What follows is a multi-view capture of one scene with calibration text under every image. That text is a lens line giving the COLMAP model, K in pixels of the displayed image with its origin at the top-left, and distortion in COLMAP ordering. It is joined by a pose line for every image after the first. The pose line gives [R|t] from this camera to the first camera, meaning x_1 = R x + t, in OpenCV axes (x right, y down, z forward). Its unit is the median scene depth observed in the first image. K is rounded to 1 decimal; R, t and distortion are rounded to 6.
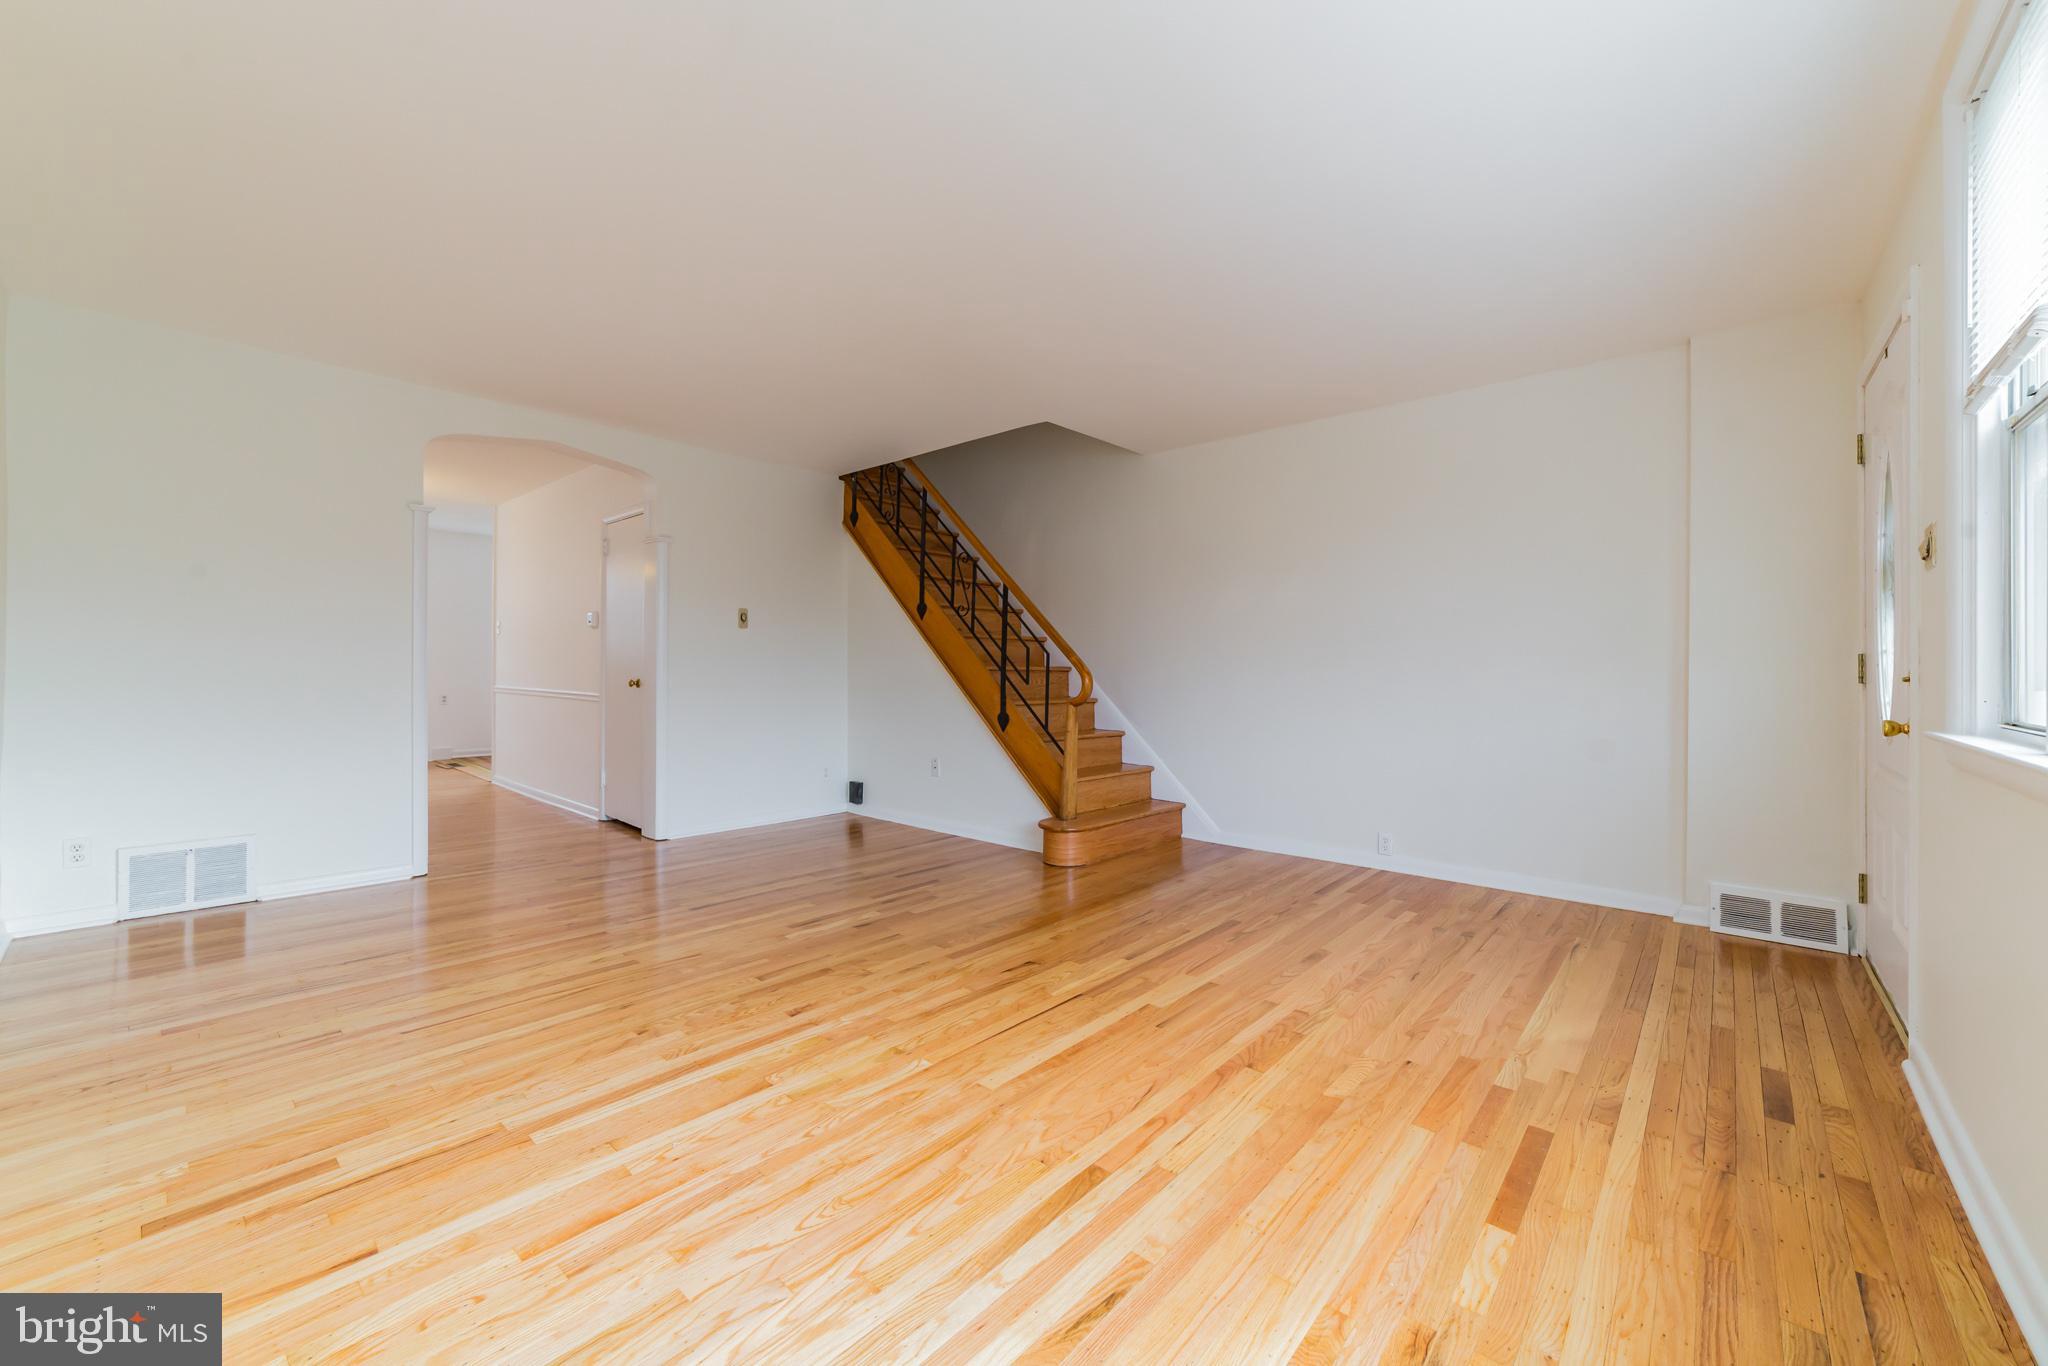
lens RADIAL K [[787.3, 0, 1018.8], [0, 787.3, 666.9], [0, 0, 1]] dist [-0.014738, 0.000249]
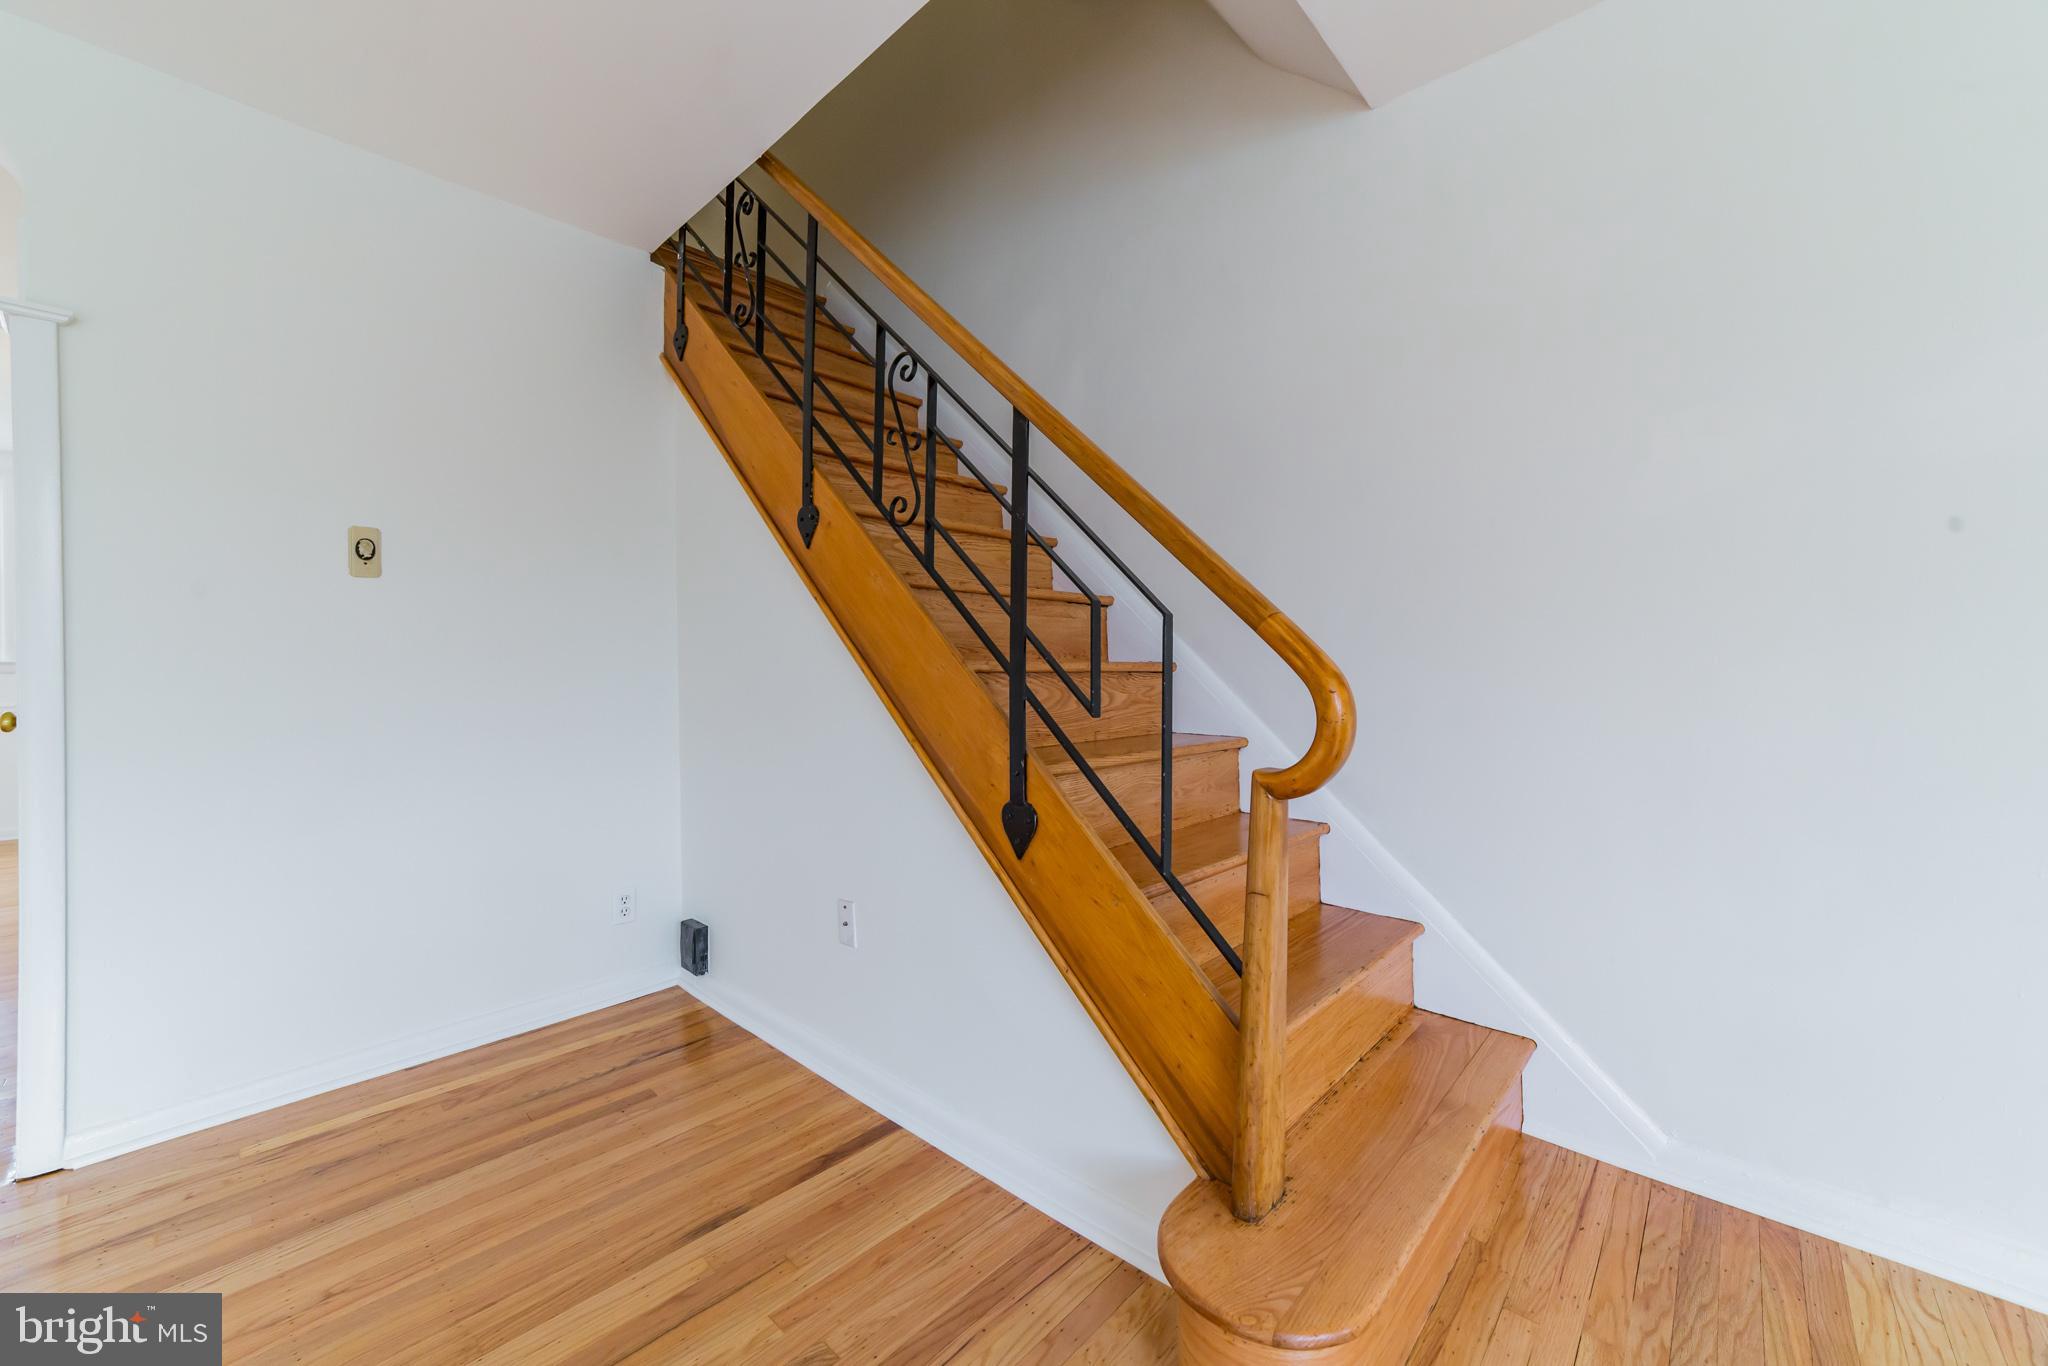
lens RADIAL K [[790.5, 0, 1007.3], [0, 790.5, 655.6], [0, 0, 1]] dist [-0.015412, 0.000191]
pose [[0.999575, -0.015471, -0.024696, -0.015095], [0.015139, 0.999793, -0.013561, 0.001347], [0.024901, 0.013181, 0.999603, 0.648138]]
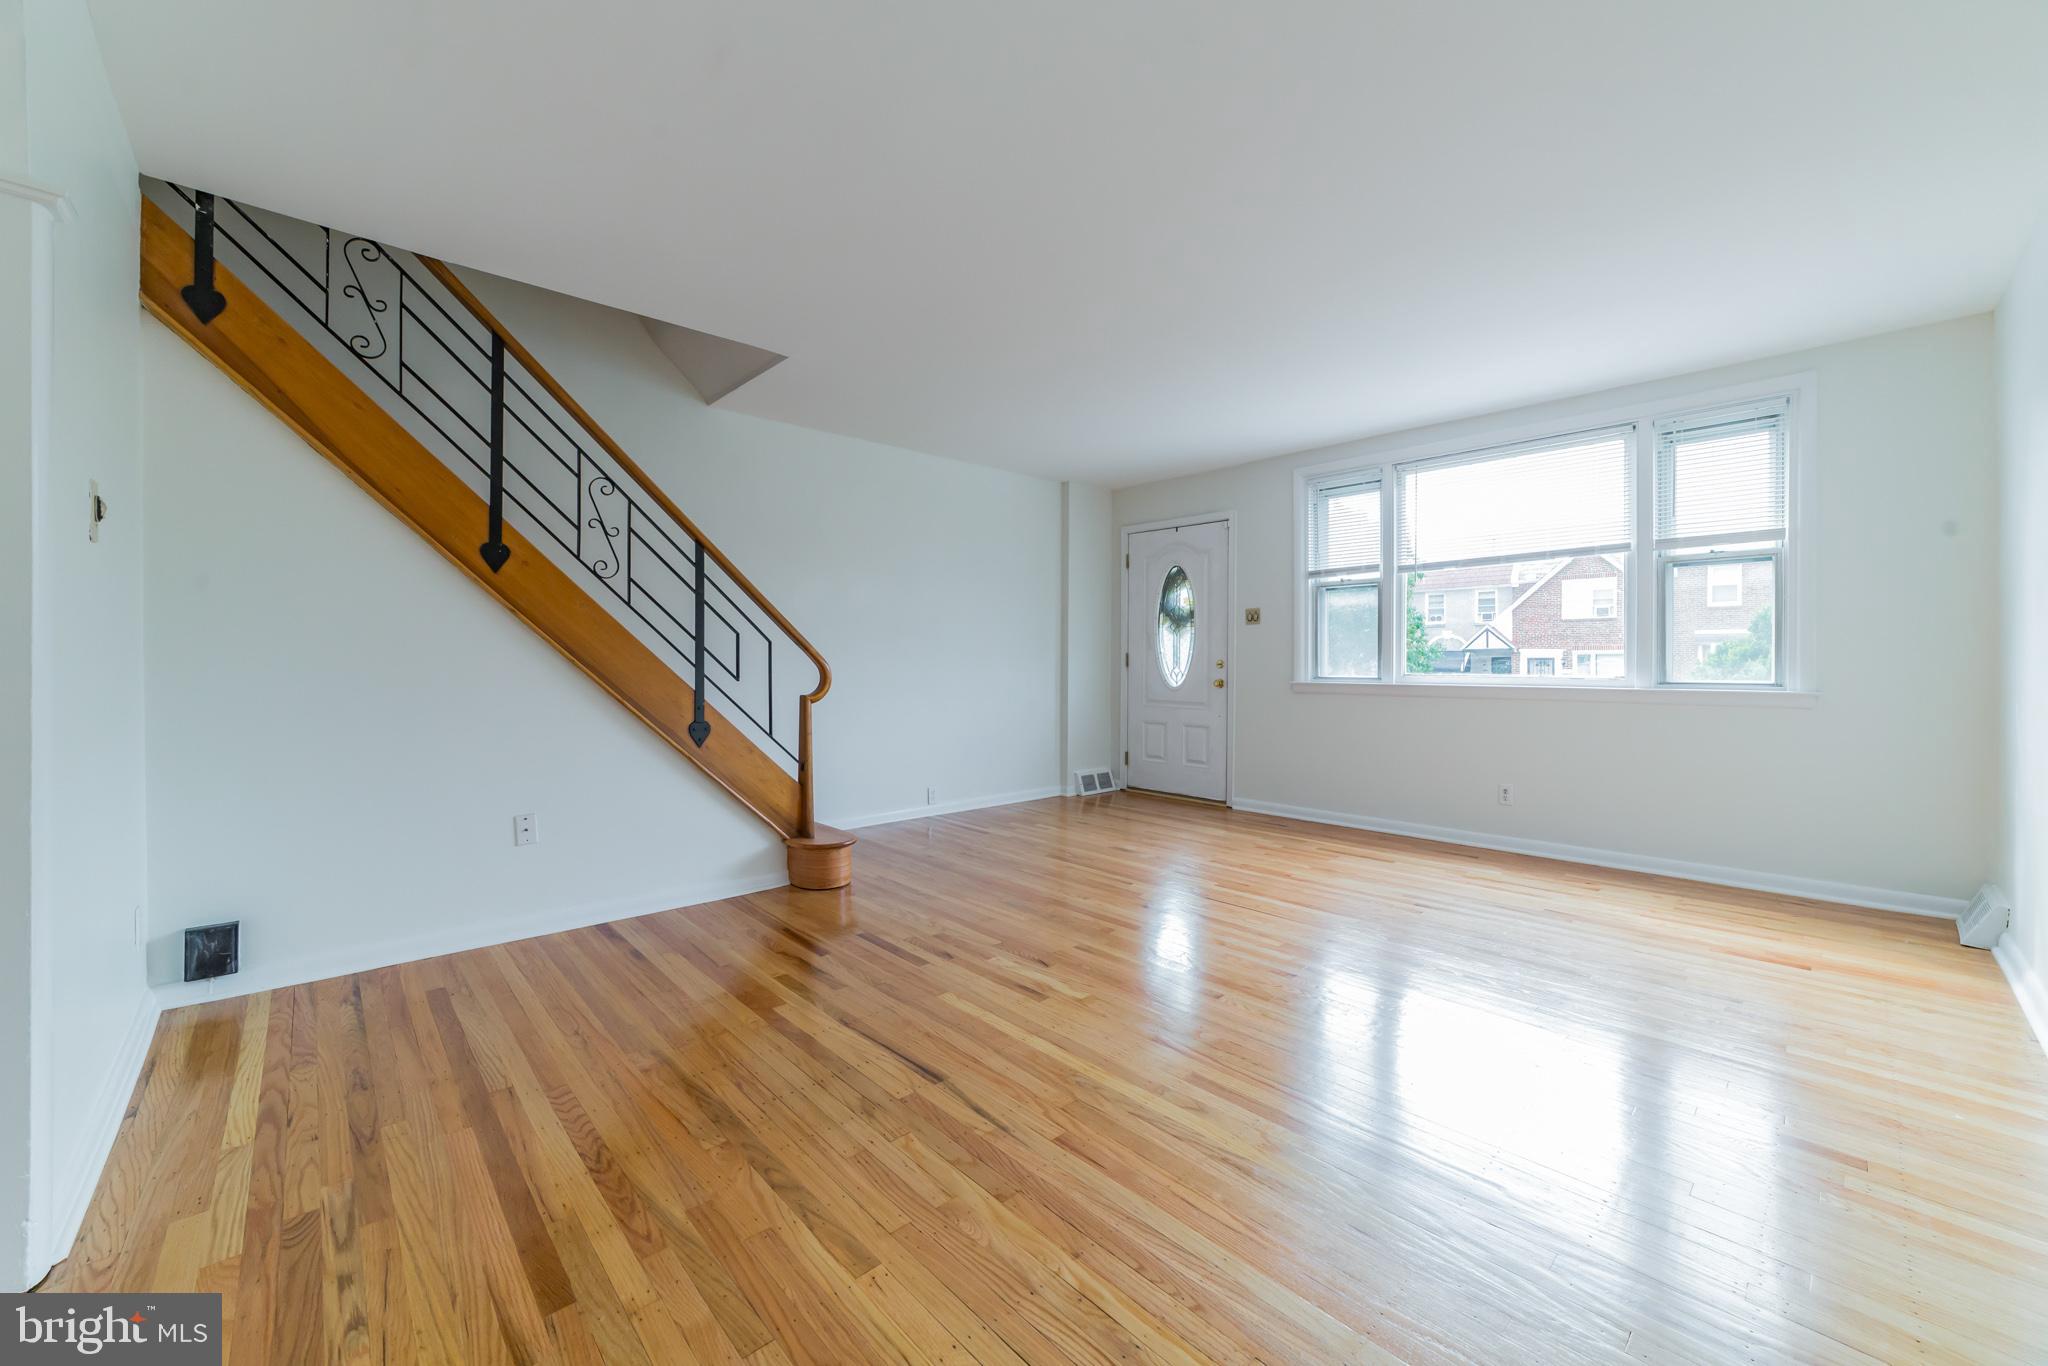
lens RADIAL K [[787.3, 0, 1018.8], [0, 787.3, 666.9], [0, 0, 1]] dist [-0.014738, 0.000249]
pose [[0.100275, -0.010481, 0.994905, -0.684199], [-0.003282, 0.999936, 0.010865, -0.001275], [-0.994954, -0.004355, 0.100234, 0.615382]]
